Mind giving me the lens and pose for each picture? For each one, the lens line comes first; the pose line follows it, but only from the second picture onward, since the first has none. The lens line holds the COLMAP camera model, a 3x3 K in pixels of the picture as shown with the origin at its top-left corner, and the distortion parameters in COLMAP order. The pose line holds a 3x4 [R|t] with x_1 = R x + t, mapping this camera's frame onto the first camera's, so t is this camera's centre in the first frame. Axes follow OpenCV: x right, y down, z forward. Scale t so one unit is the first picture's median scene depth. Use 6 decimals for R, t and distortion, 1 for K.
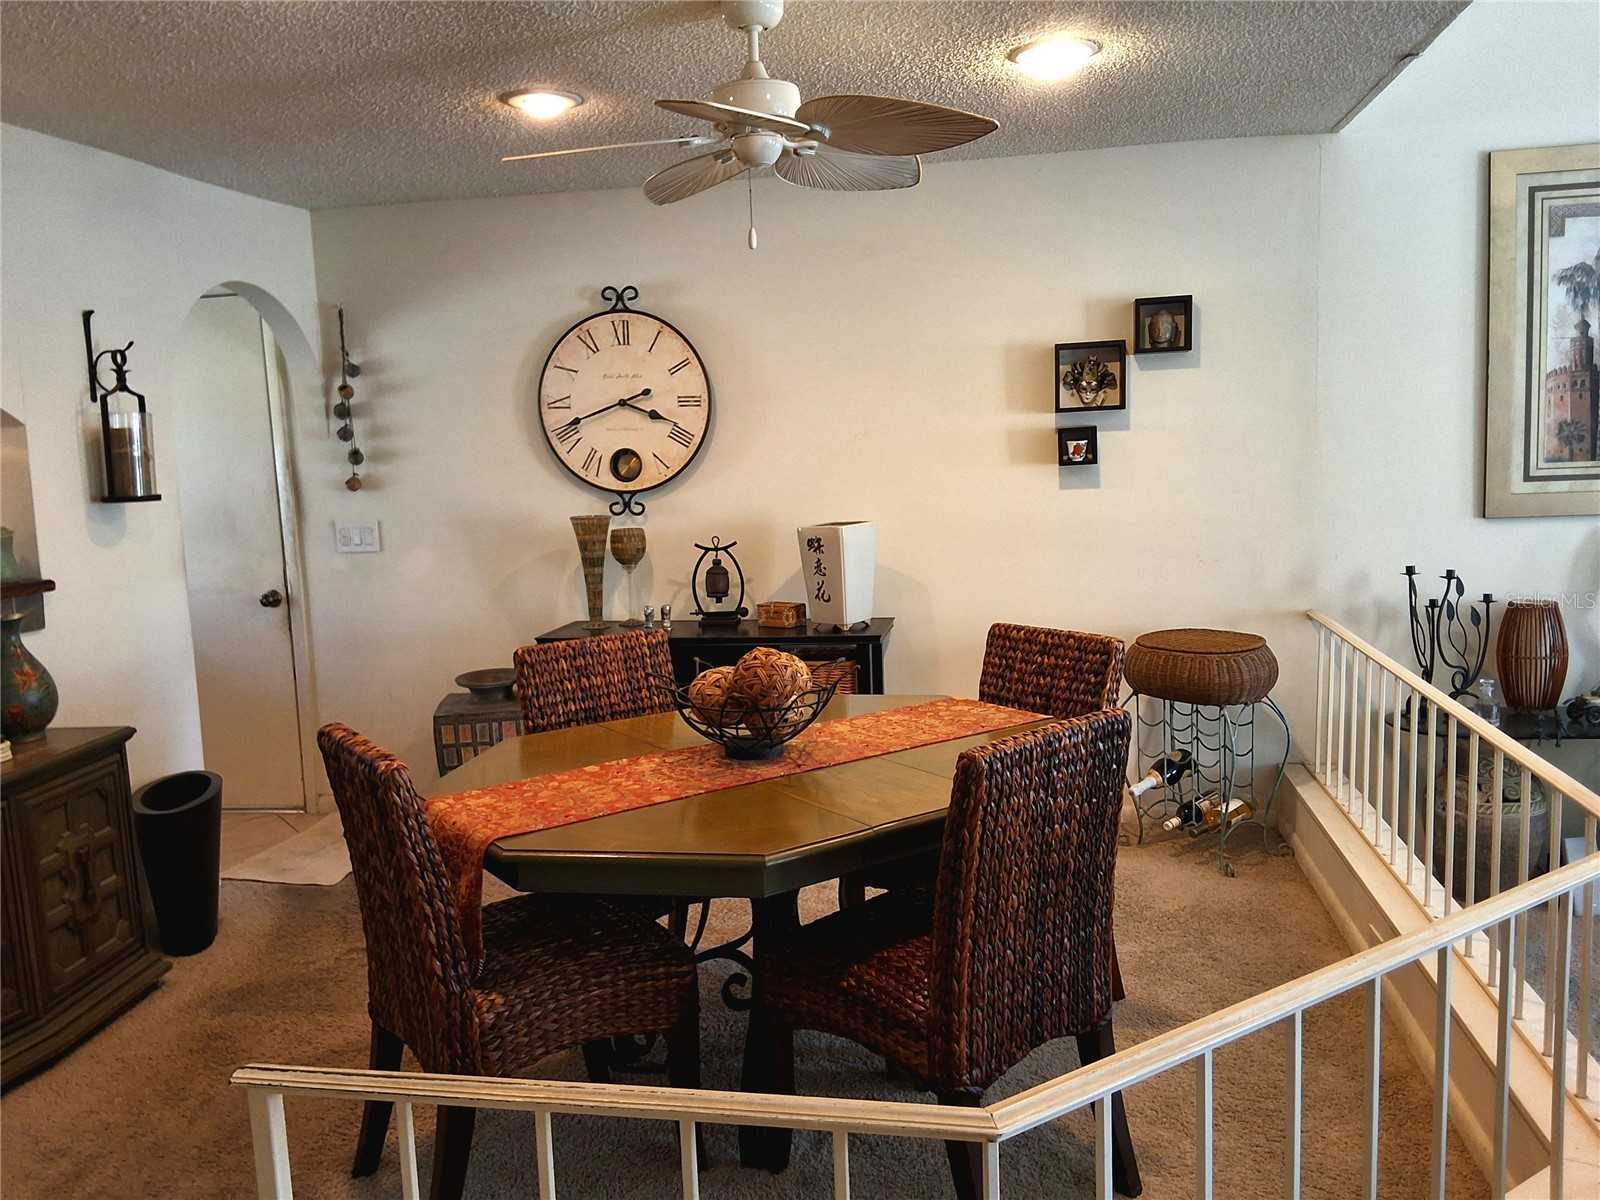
lens RADIAL K [[1274.7, 0, 779.1], [0, 1274.7, 603.3], [0, 0, 1]] dist [0.134619, -0.205844]
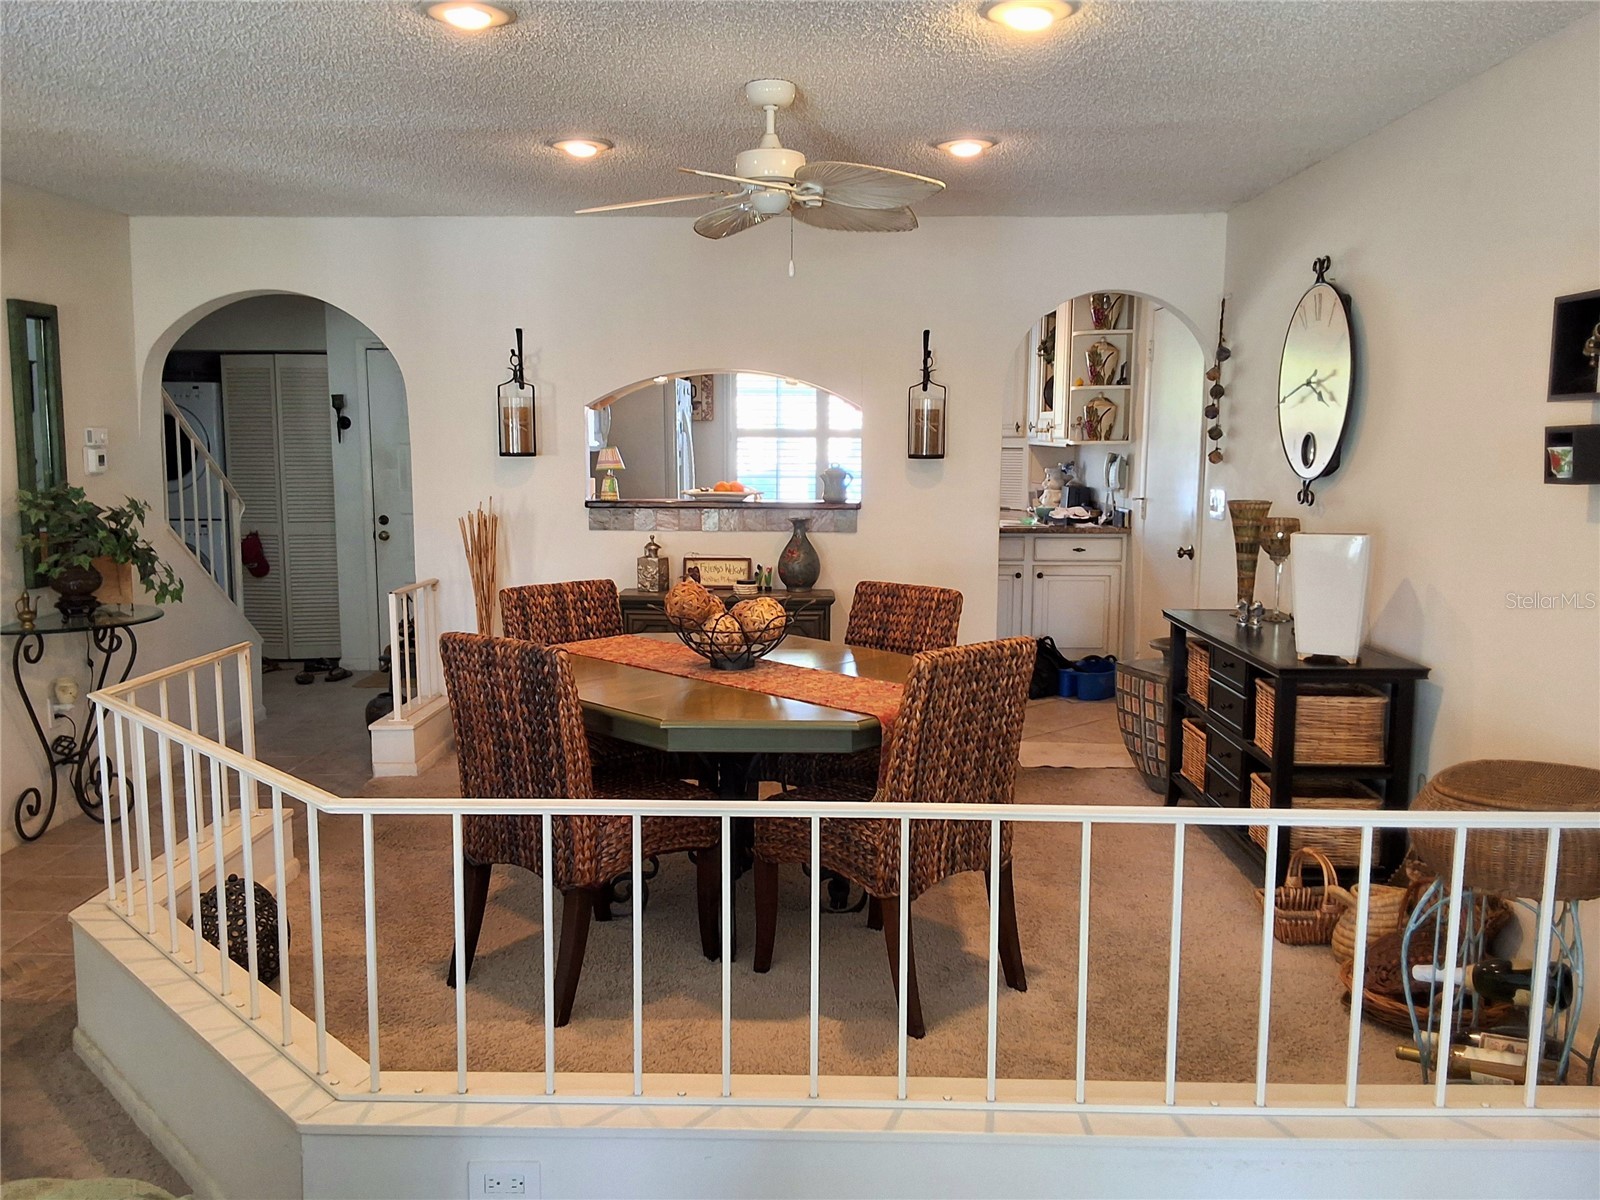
lens RADIAL K [[1274.7, 0, 779.1], [0, 1274.7, 603.3], [0, 0, 1]] dist [0.134619, -0.205844]
pose [[0.159569, 0.169569, -0.972514, 0.728894], [-0.126057, 0.980572, 0.150291, -0.089241], [0.979105, 0.098611, 0.177845, 0.446569]]
